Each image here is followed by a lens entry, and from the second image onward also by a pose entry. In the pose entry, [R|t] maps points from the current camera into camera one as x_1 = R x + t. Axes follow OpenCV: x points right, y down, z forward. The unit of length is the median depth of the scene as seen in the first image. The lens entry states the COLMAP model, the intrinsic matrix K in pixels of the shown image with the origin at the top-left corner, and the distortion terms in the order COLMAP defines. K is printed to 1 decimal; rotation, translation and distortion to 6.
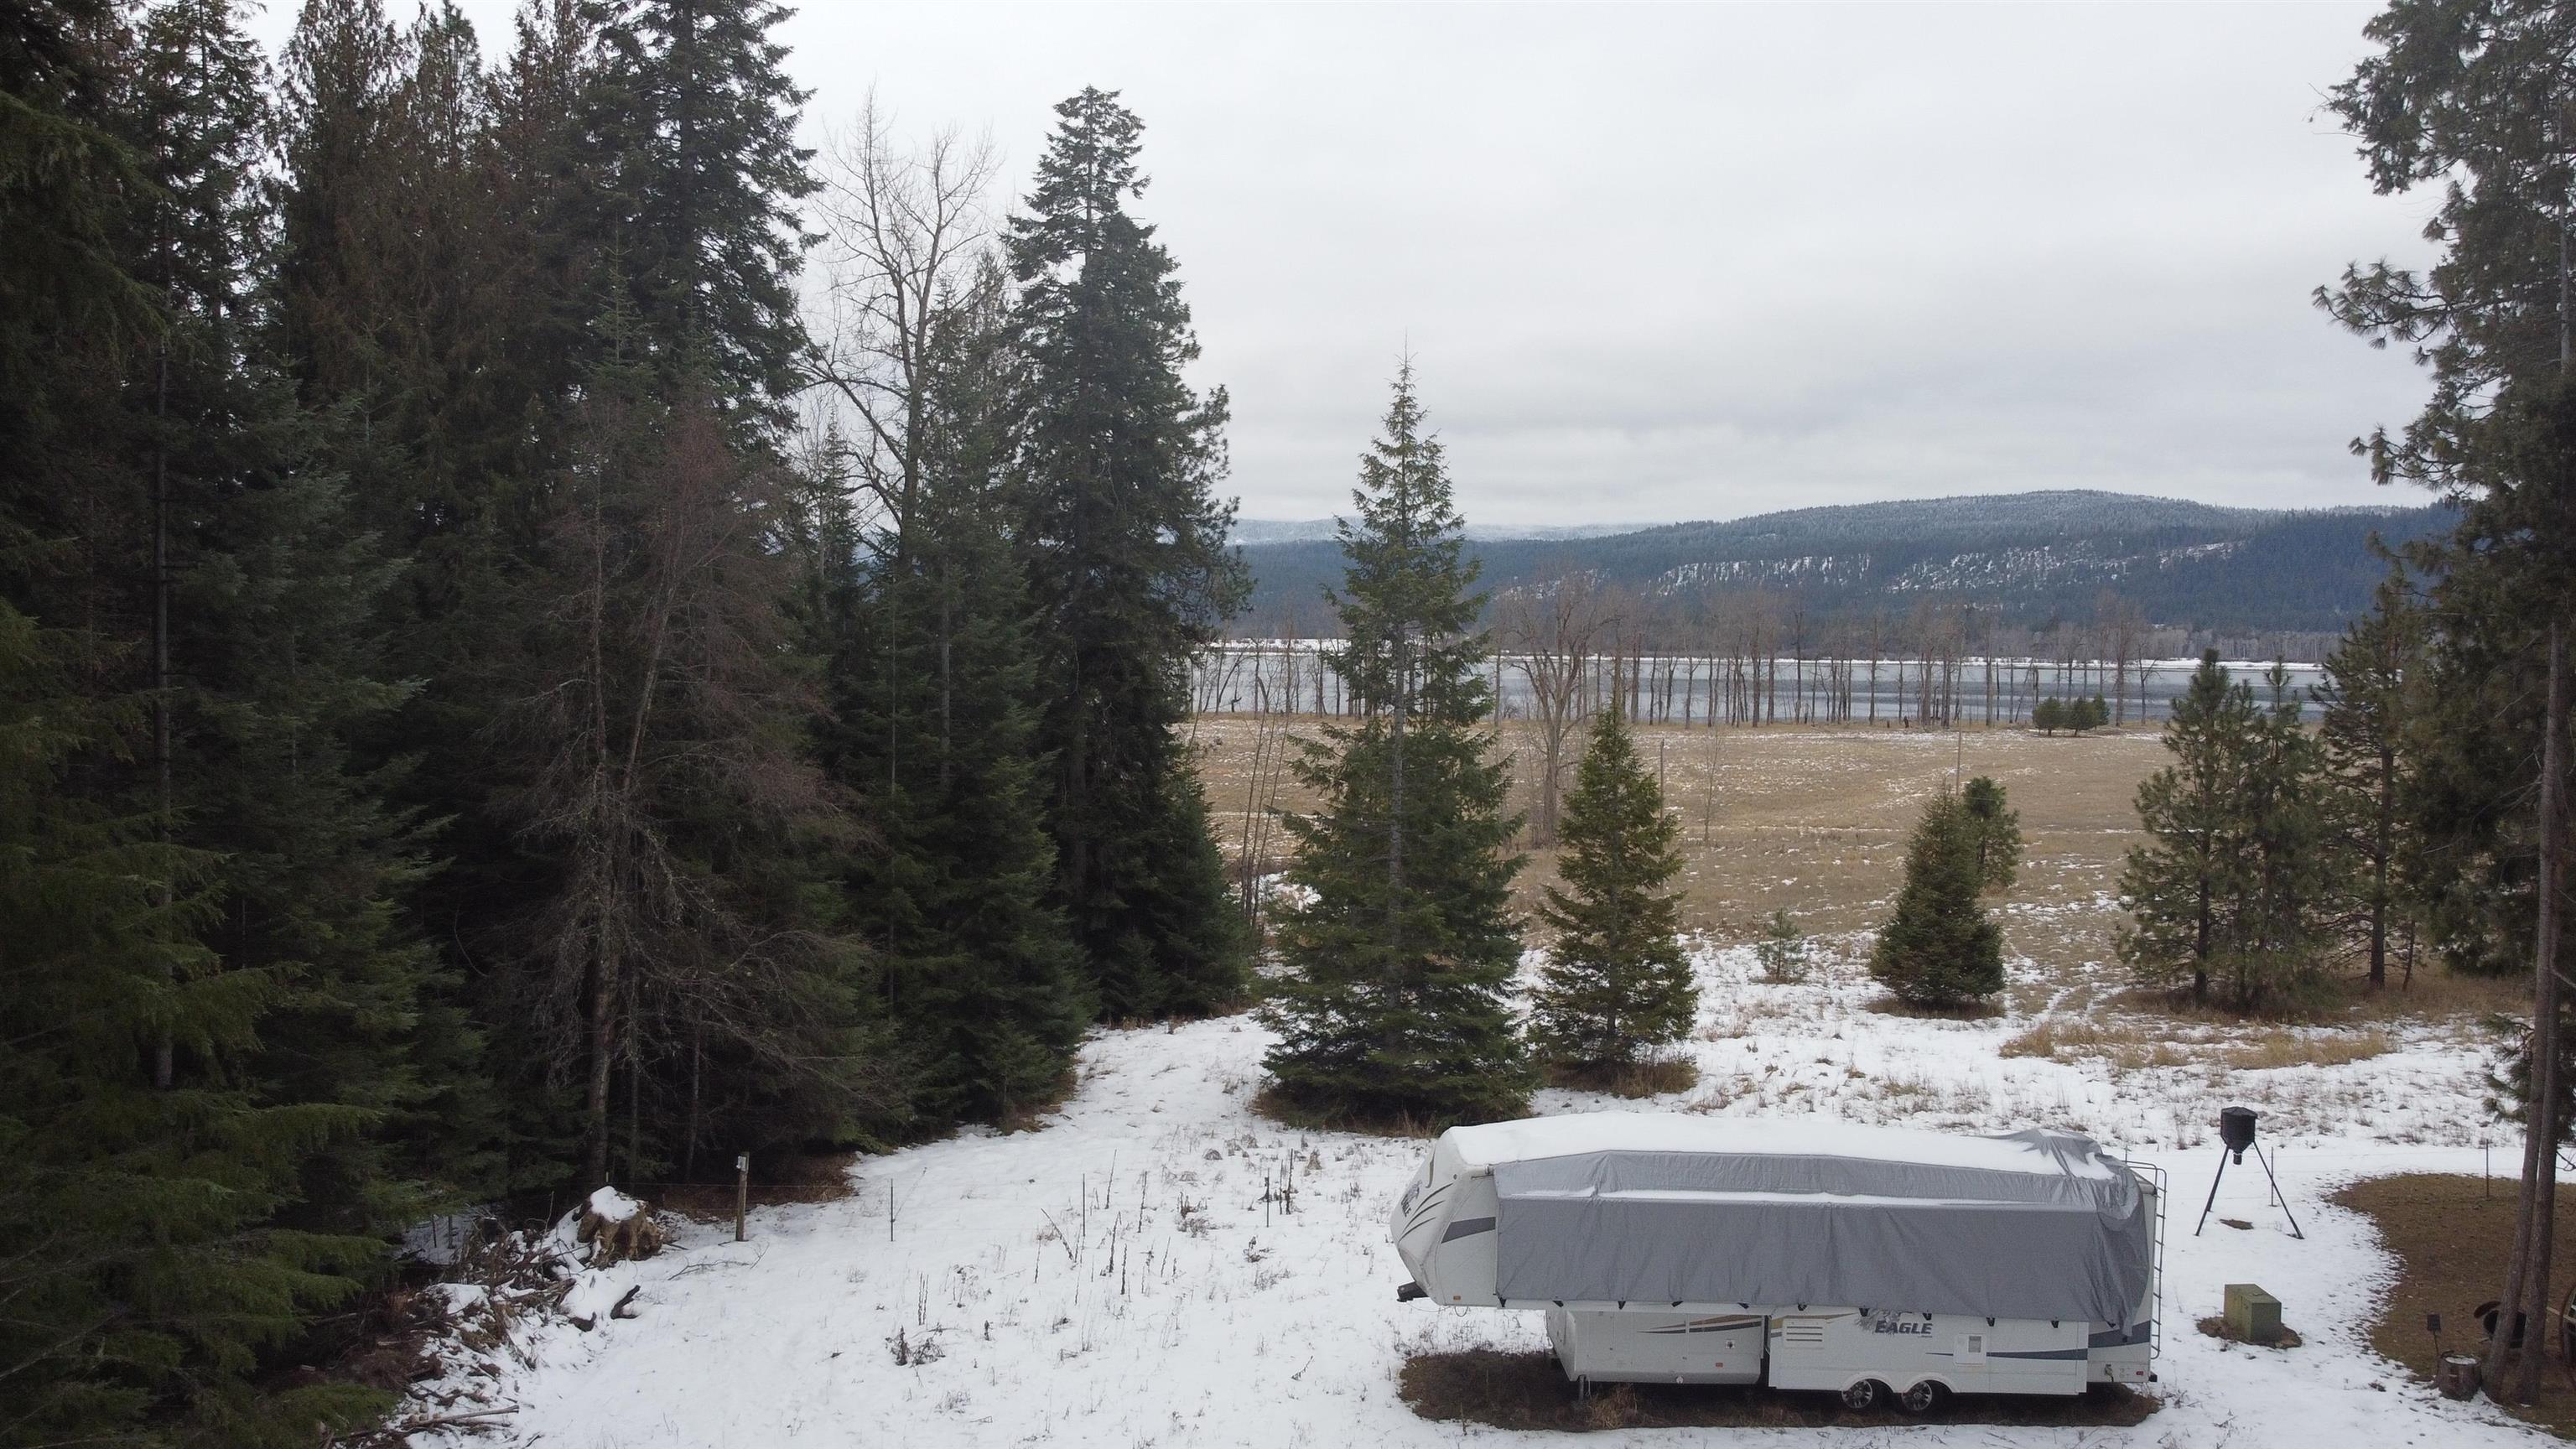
lens RADIAL K [[1956.7, 0, 1292.2], [0, 1956.7, 732.8], [0, 0, 1]] dist [0.003362, -0.004570]
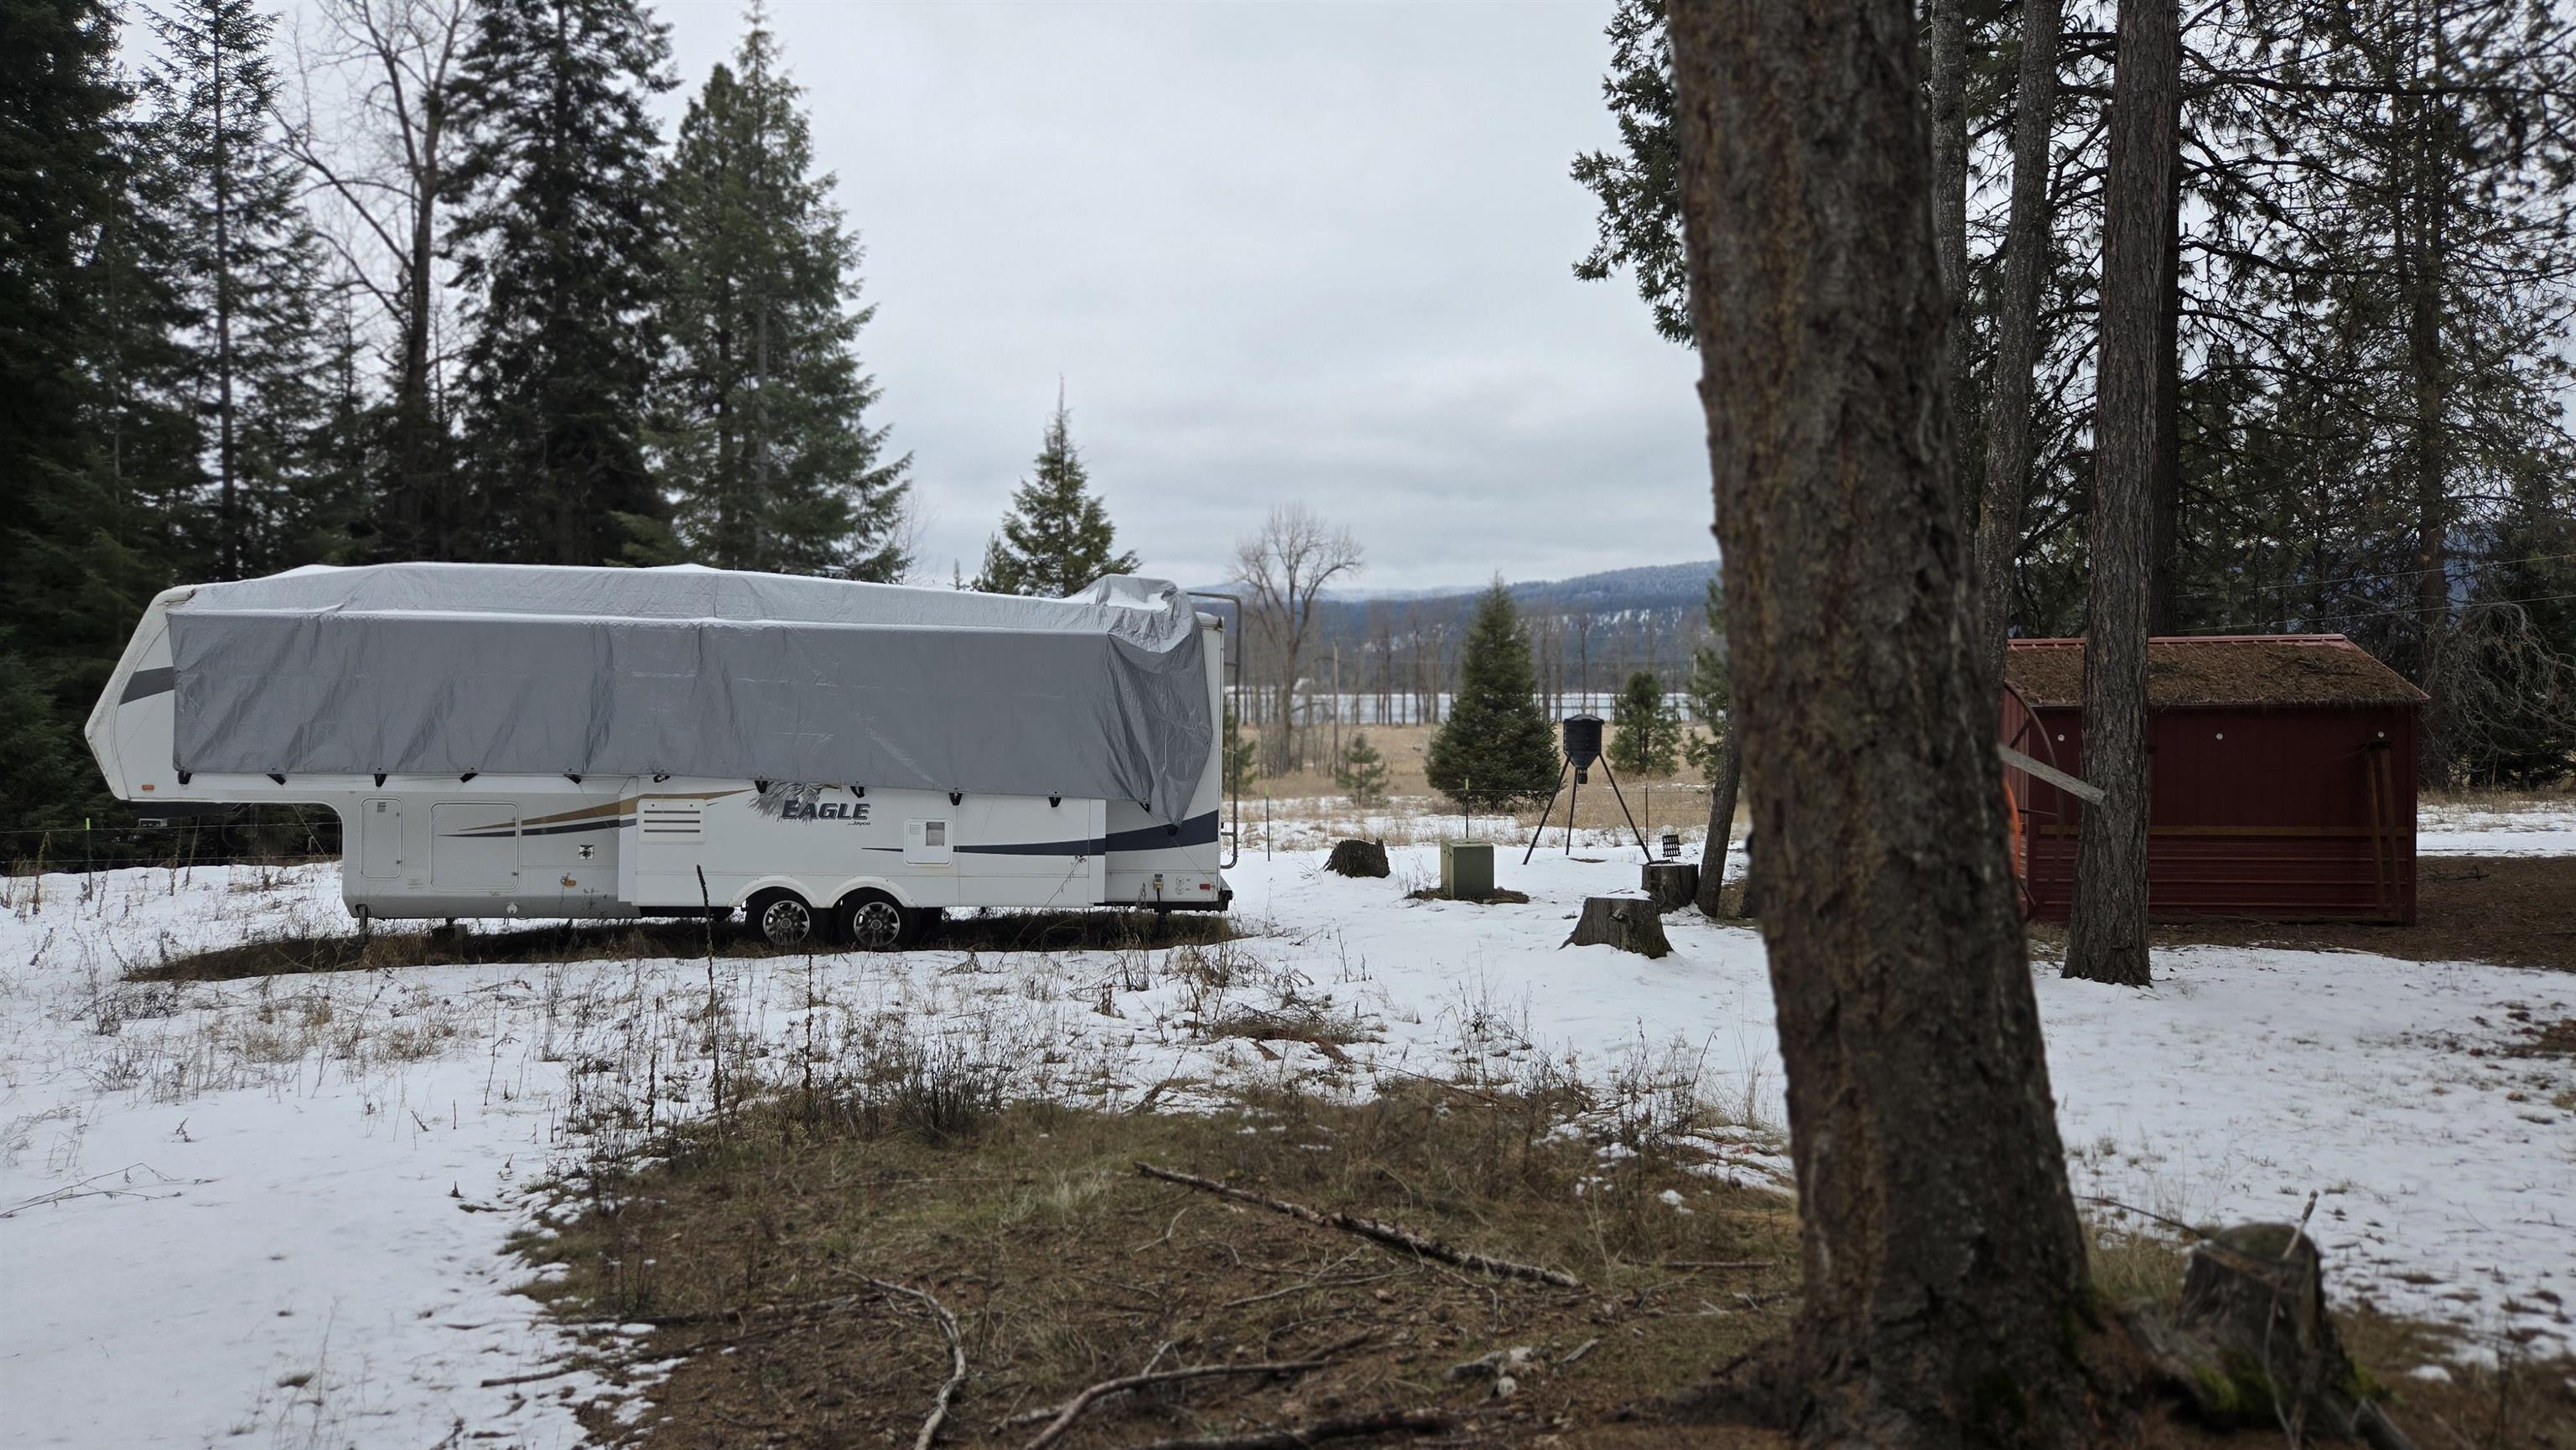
lens RADIAL K [[1732.1, 0, 1276.5], [0, 1732.1, 728.8], [0, 0, 1]] dist [0.067884, -0.052451]
pose [[0.998489, -0.014408, 0.053029, 0.229852], [0.015872, 0.999502, -0.027278, 0.155405], [-0.052610, 0.028079, 0.998220, 0.207875]]
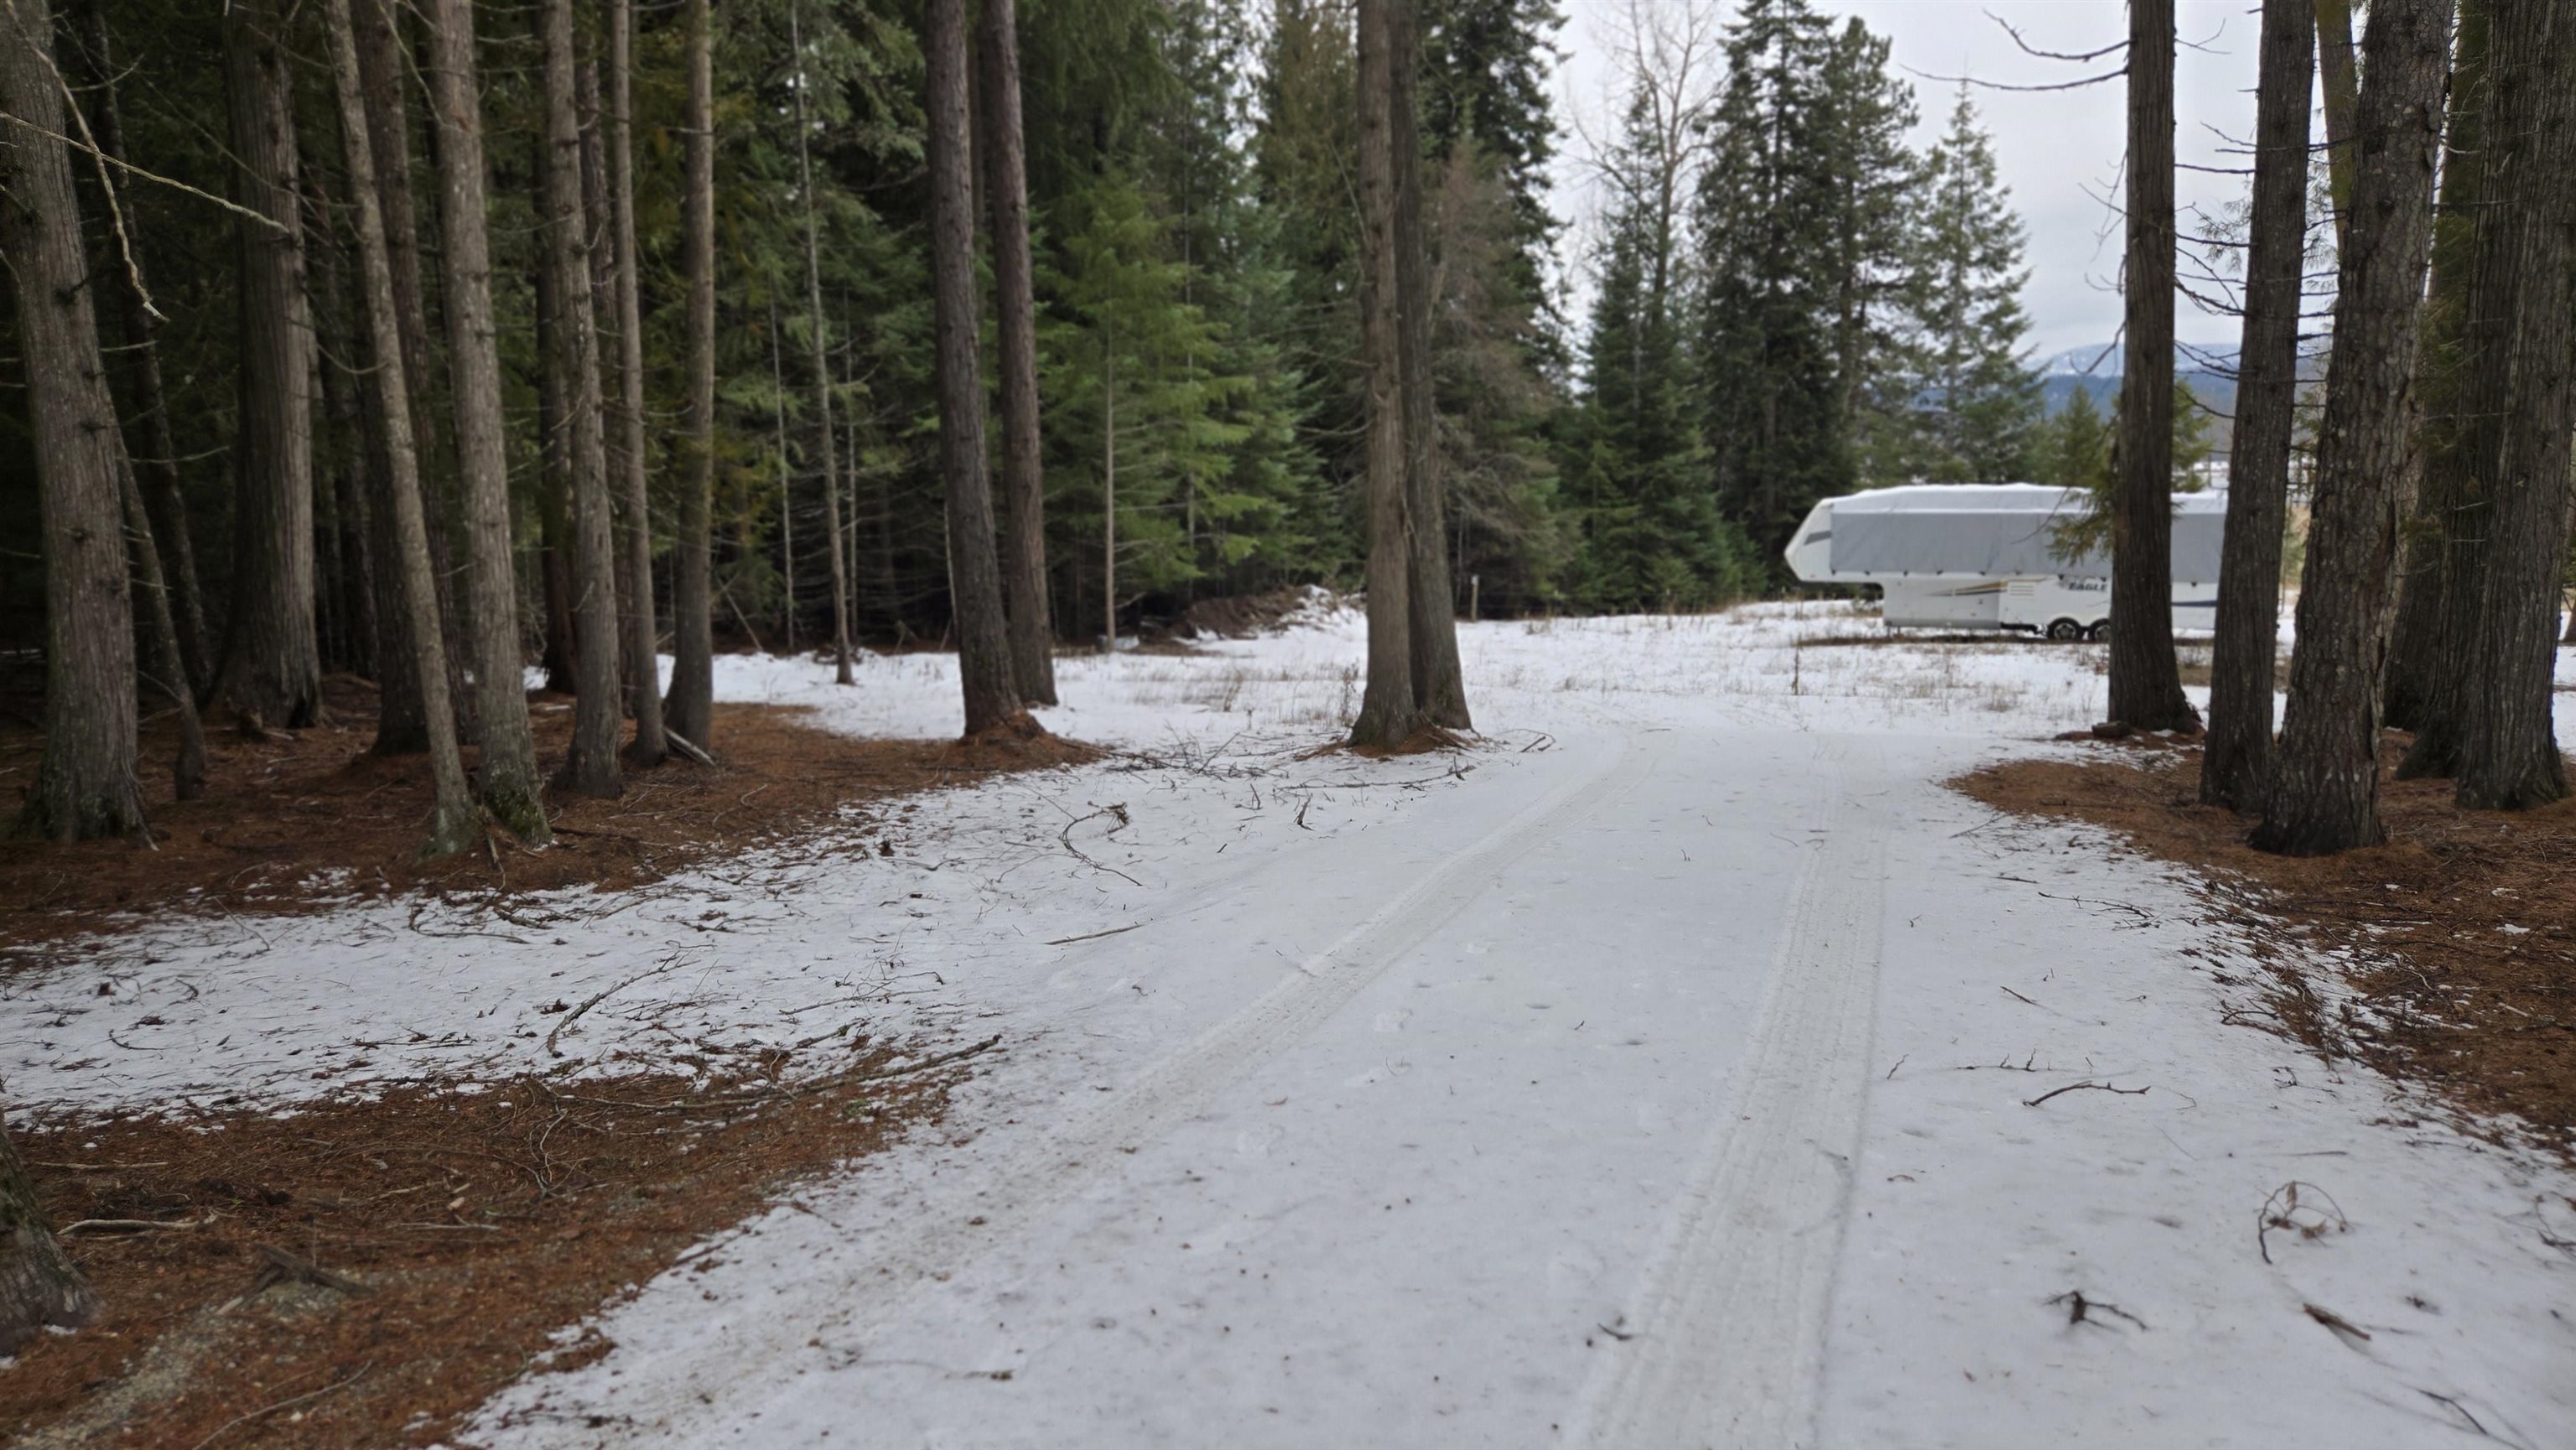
lens RADIAL K [[1732.1, 0, 1248.3], [0, 1732.1, 703.2], [0, 0, 1]] dist [0.067884, -0.052451]
pose [[0.875291, 0.026730, -0.482857, 0.216516], [0.009550, 0.997321, 0.072522, 0.151648], [0.483502, -0.068089, 0.872691, -0.347023]]
